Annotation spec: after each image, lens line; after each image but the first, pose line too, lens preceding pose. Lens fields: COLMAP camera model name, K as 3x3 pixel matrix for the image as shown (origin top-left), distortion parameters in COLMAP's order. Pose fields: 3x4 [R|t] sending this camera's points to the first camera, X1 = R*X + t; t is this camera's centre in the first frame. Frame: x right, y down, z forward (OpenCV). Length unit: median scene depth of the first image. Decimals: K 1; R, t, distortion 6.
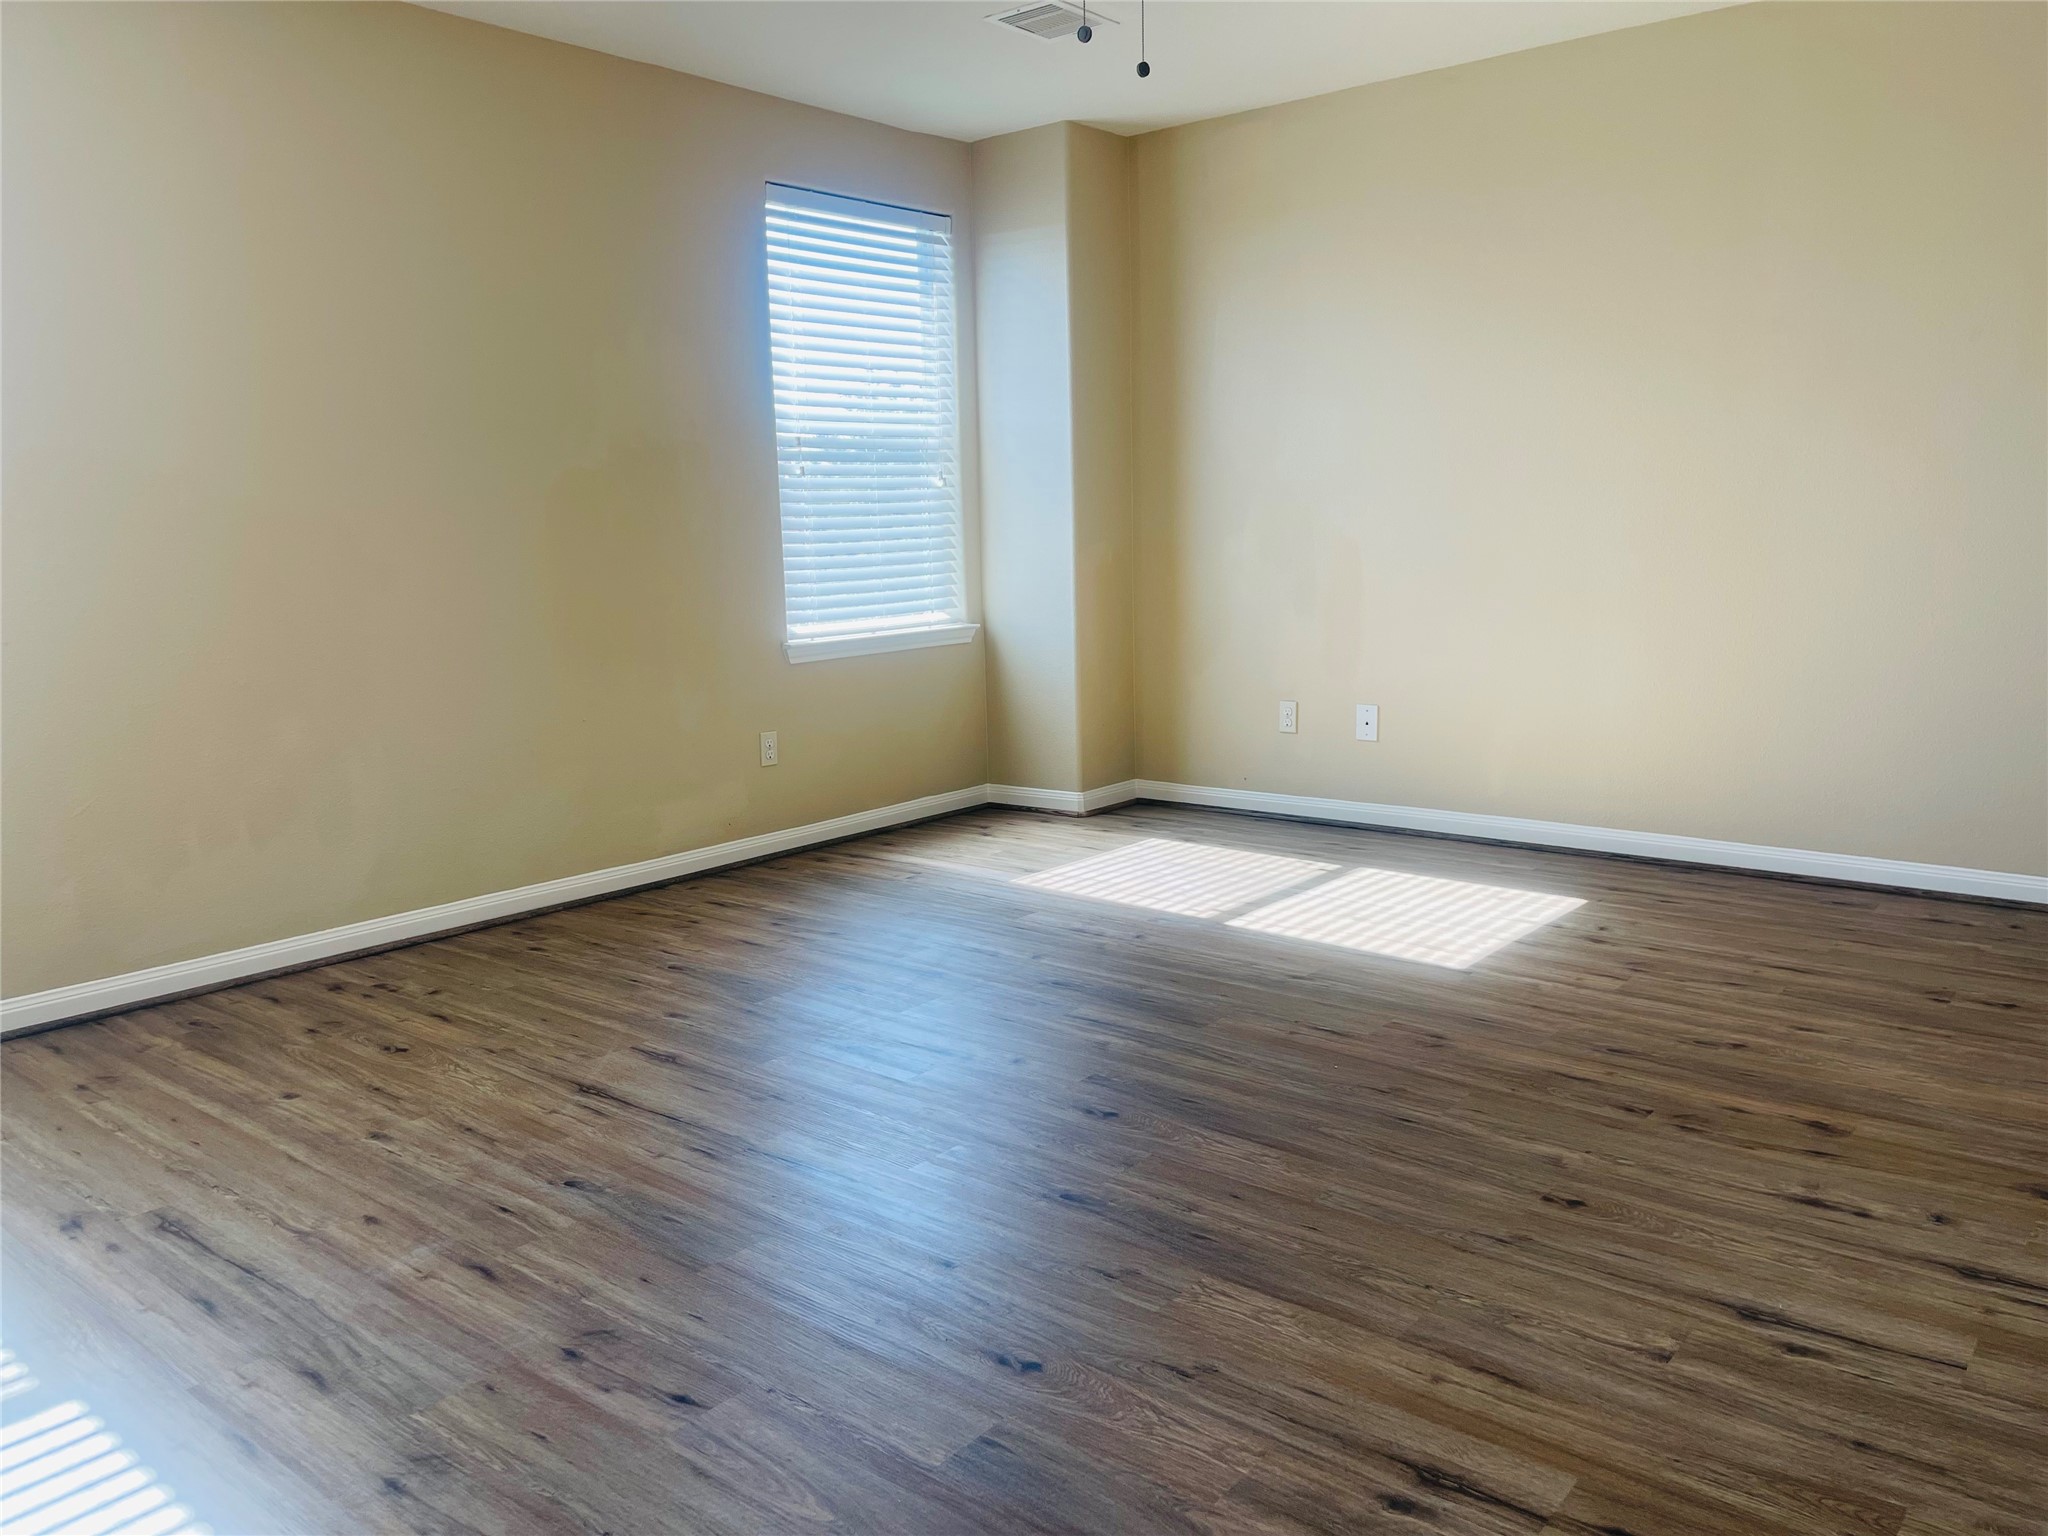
lens RADIAL K [[1533.5, 0, 1027.0], [0, 1533.5, 771.2], [0, 0, 1]] dist [0.084178, -0.096004]
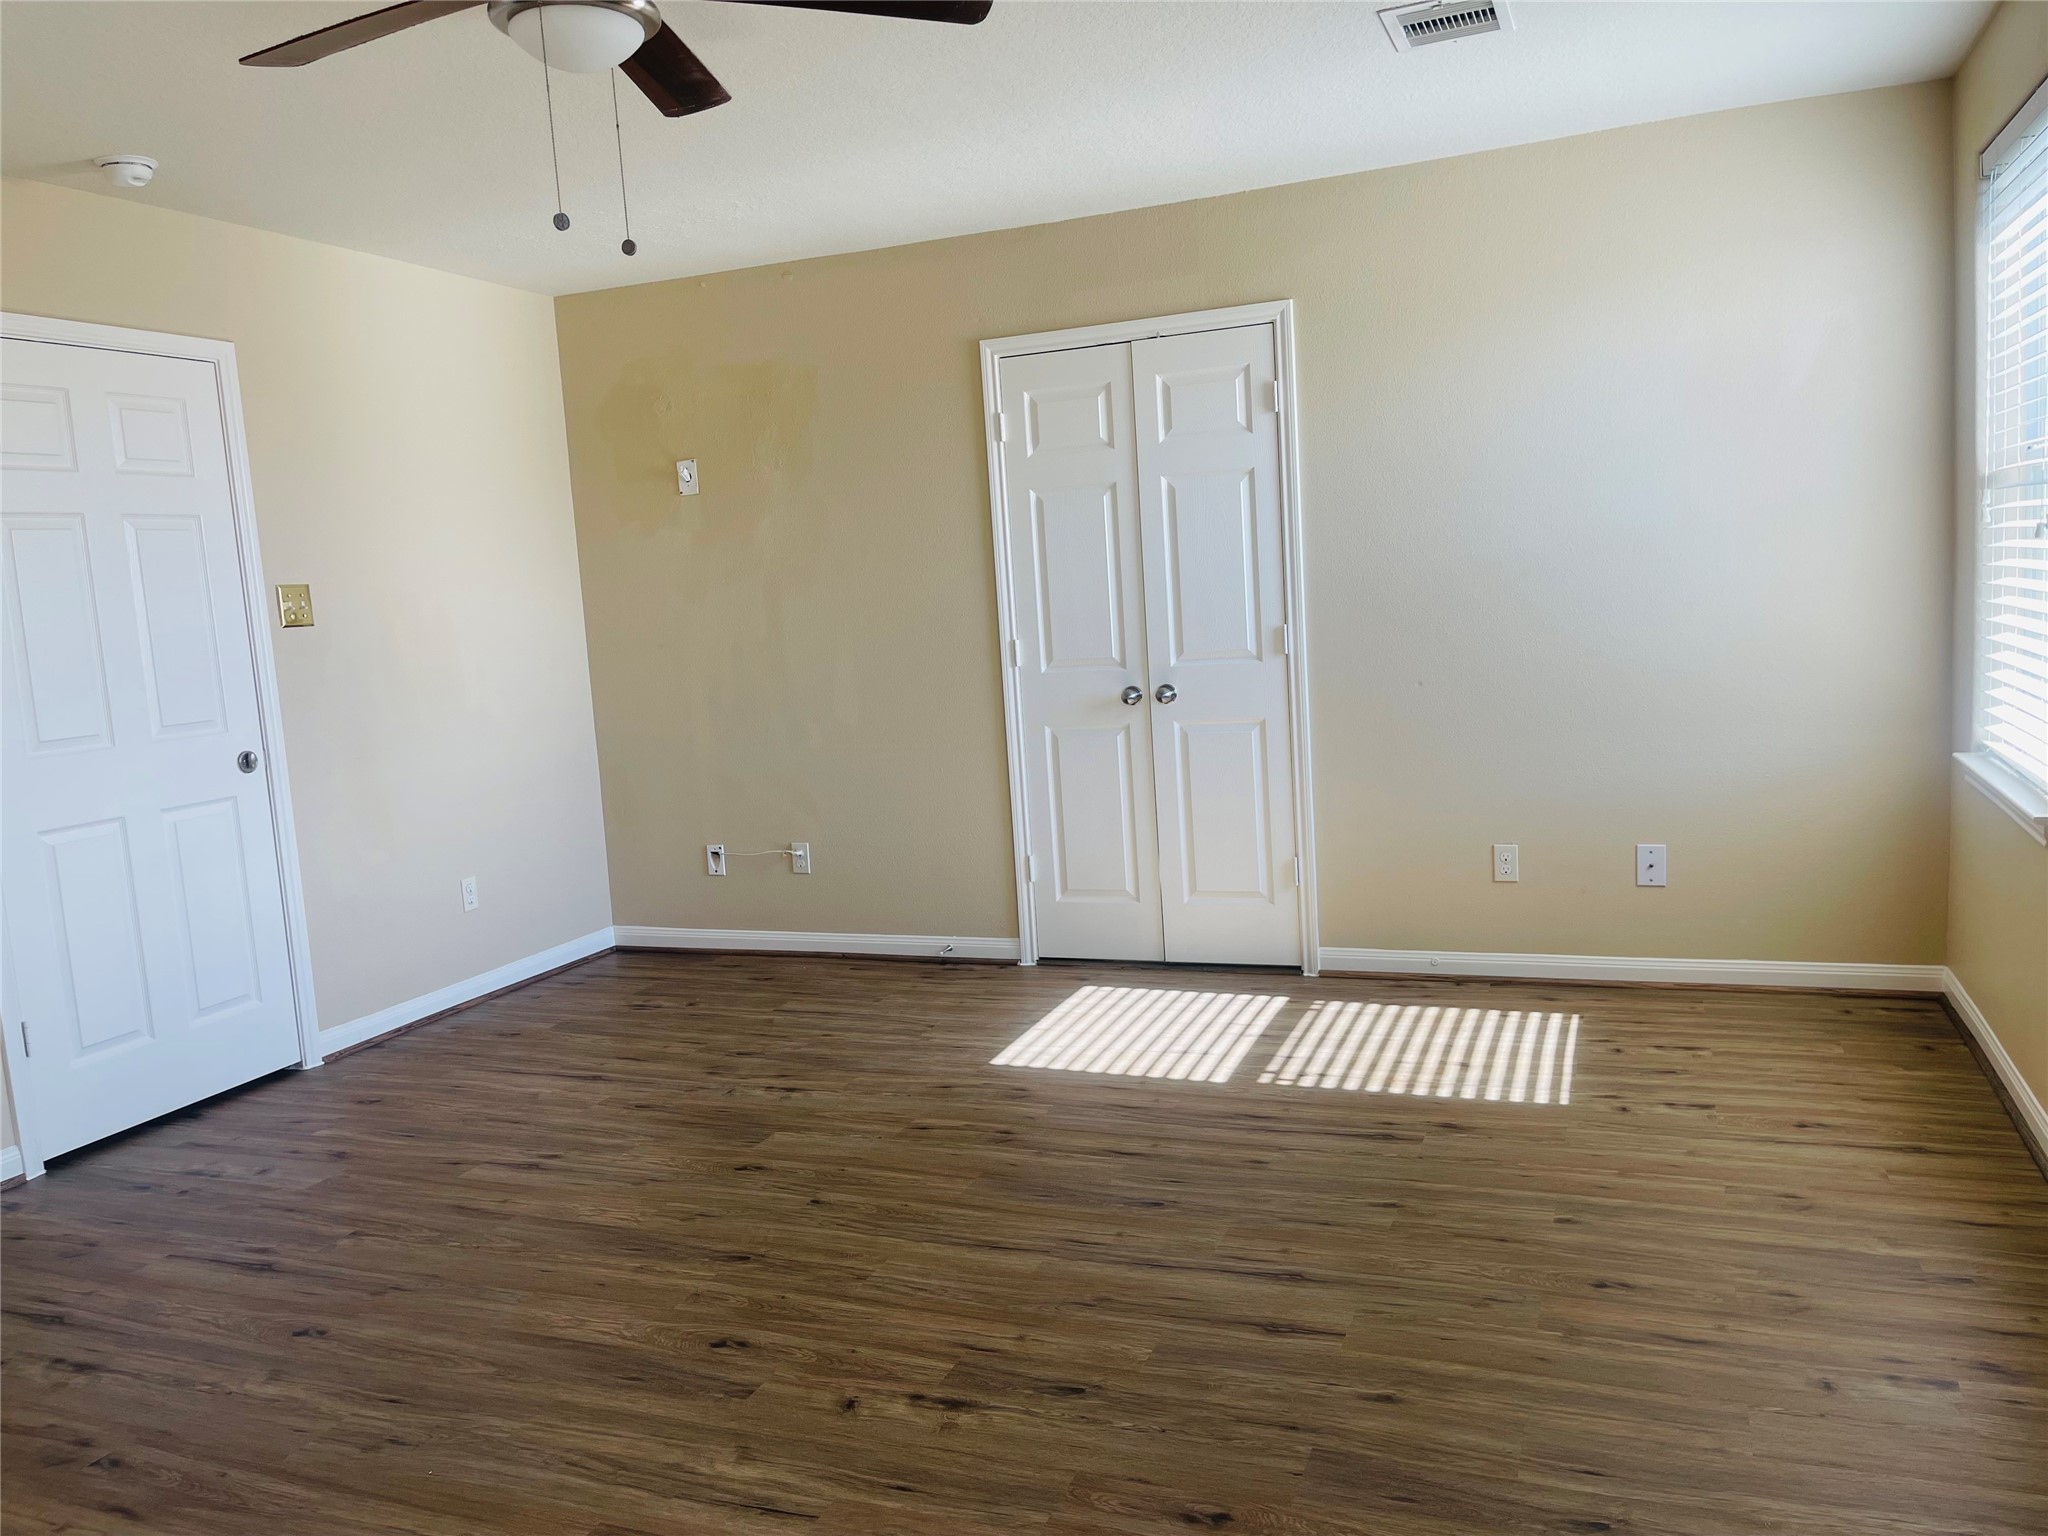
lens RADIAL K [[1533.5, 0, 1027.0], [0, 1533.5, 771.2], [0, 0, 1]] dist [0.084178, -0.096004]
pose [[-0.947624, 0.119652, -0.296130, 0.131436], [0.032284, 0.958310, 0.283899, -0.434609], [0.317753, 0.259470, -0.911980, 2.101981]]
